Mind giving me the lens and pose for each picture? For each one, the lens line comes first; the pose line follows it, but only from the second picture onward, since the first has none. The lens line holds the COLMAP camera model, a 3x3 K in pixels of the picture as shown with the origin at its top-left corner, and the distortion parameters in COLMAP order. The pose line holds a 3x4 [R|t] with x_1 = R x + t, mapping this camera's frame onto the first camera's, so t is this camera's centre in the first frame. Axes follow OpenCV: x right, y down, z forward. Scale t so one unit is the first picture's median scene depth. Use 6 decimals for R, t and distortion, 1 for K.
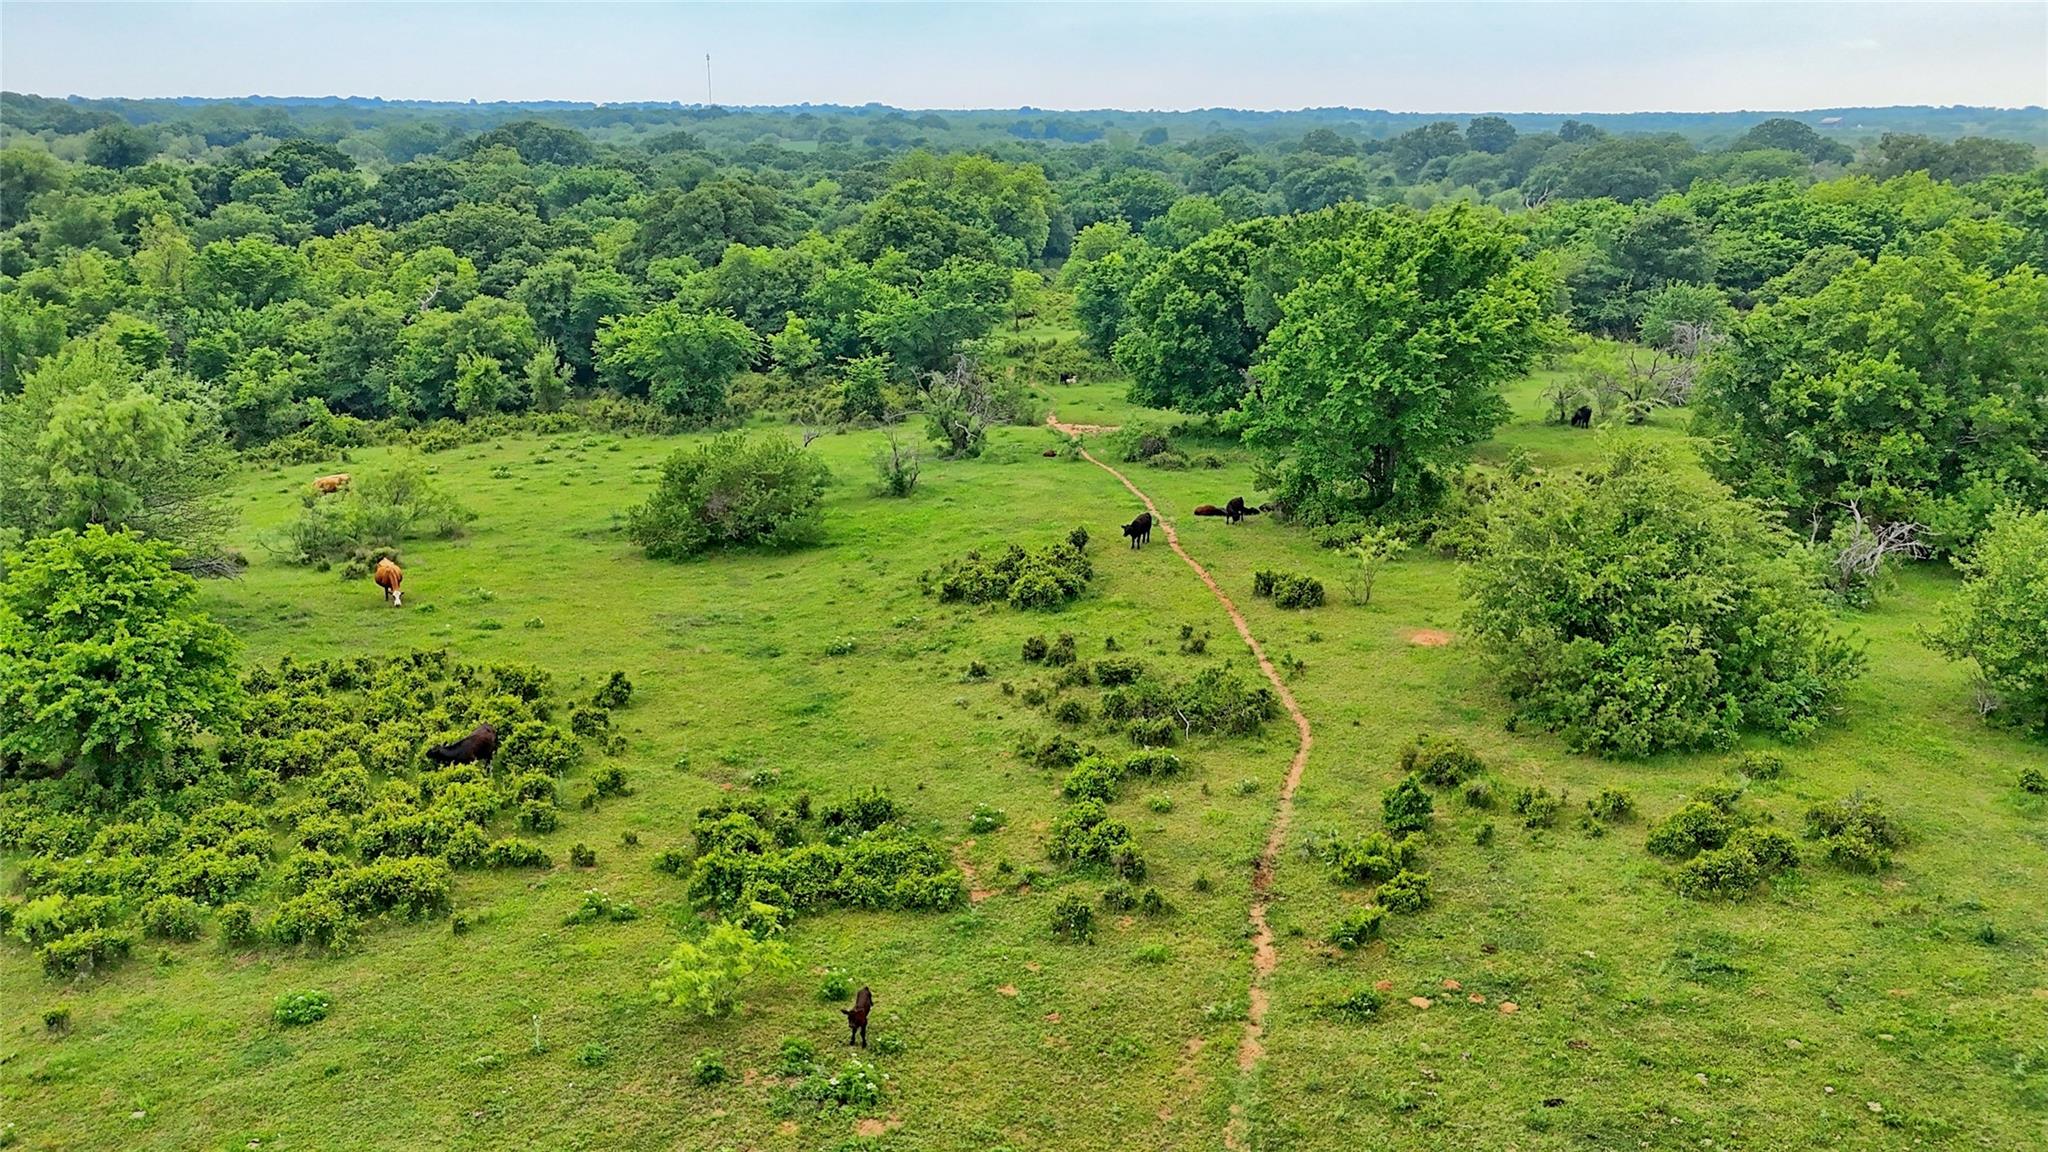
lens RADIAL K [[1447.3, 0, 1025.4], [0, 1447.3, 574.8], [0, 0, 1]] dist [0.005264, -0.000131]
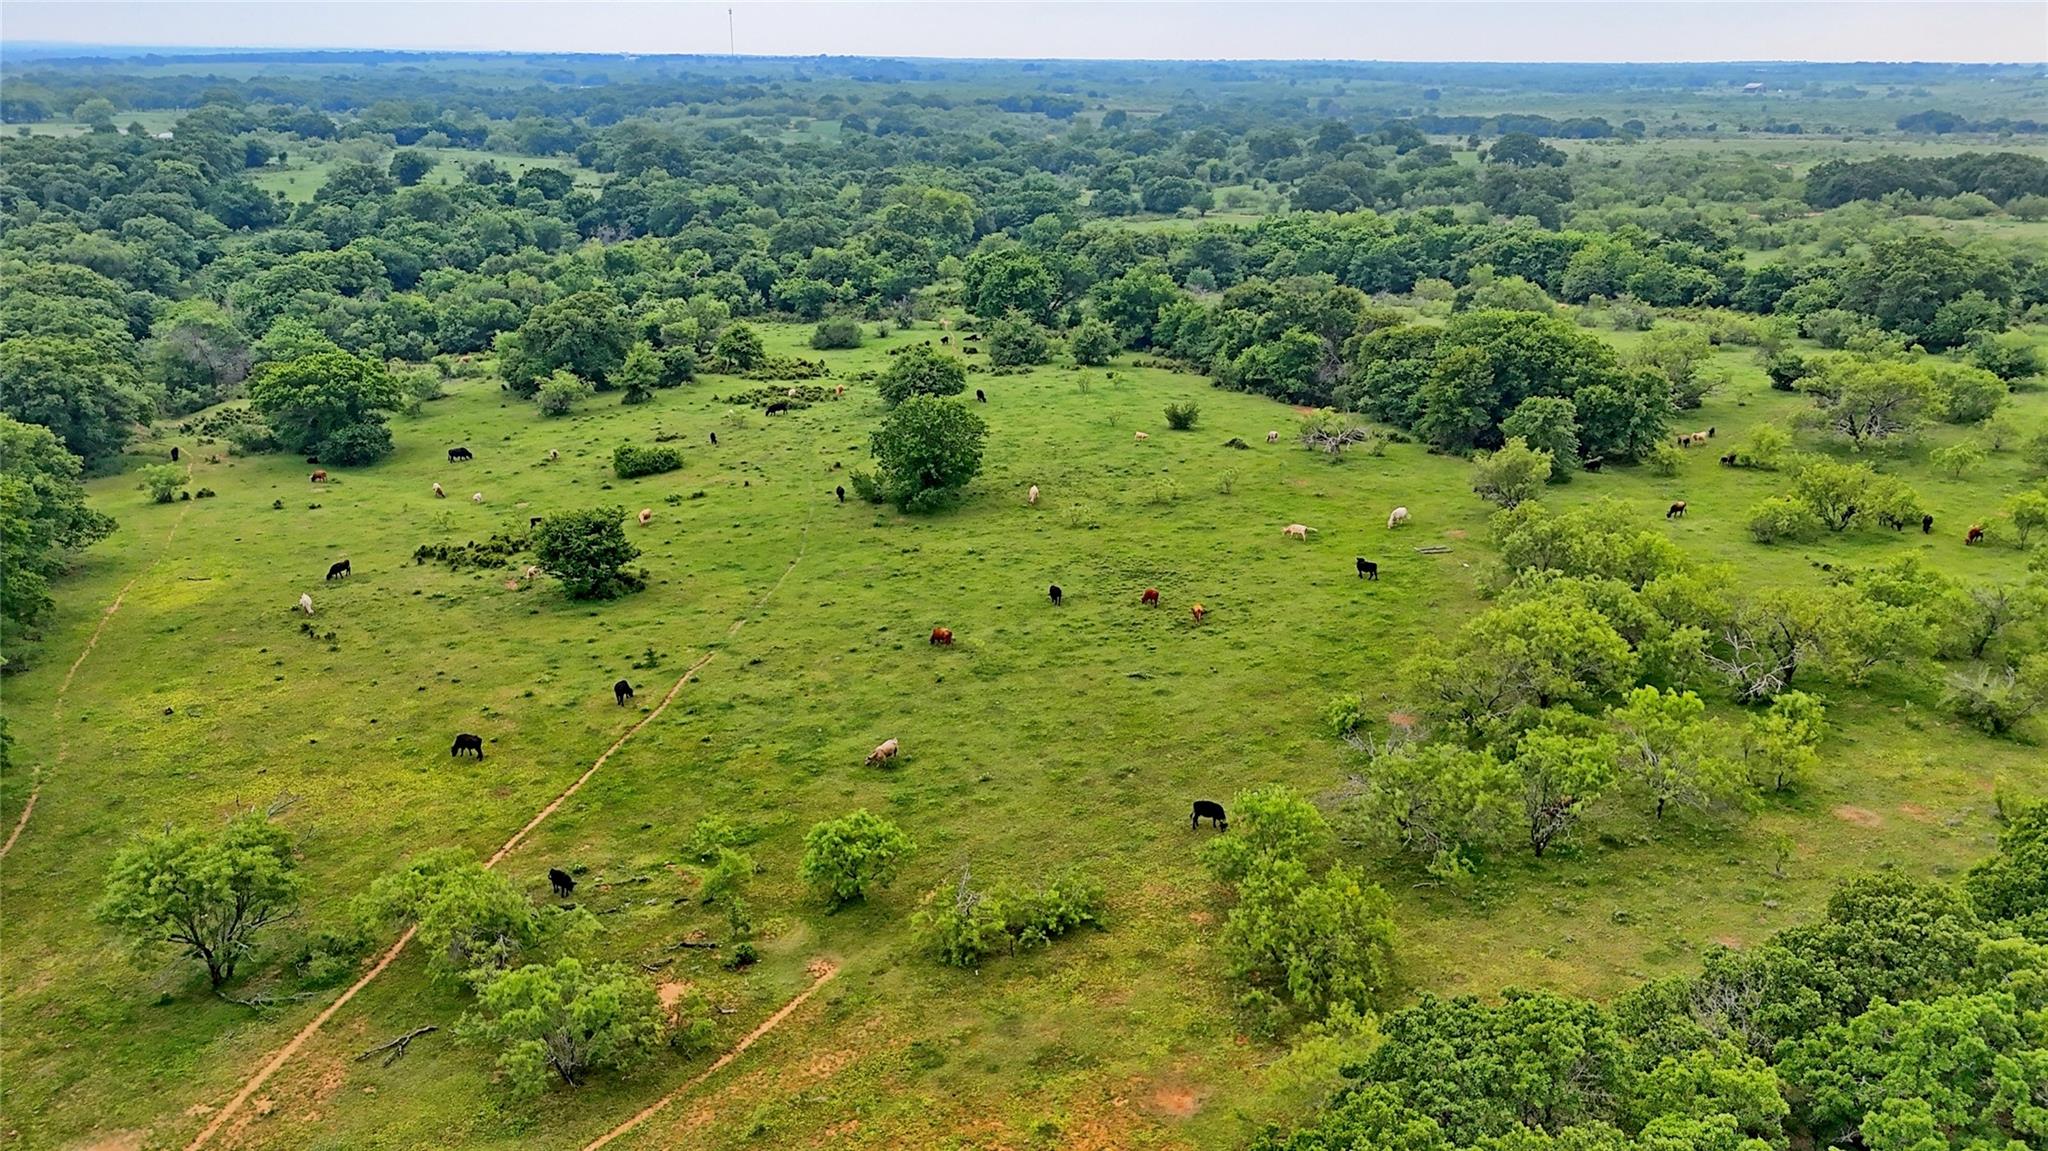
lens RADIAL K [[1447.3, 0, 1023.0], [0, 1447.3, 576.3], [0, 0, 1]] dist [0.005264, -0.000131]
pose [[0.999922, 0.005349, -0.011302, 0.189077], [-0.004900, 0.999211, 0.039401, 0.247931], [0.011504, -0.039342, 0.999160, -1.610185]]
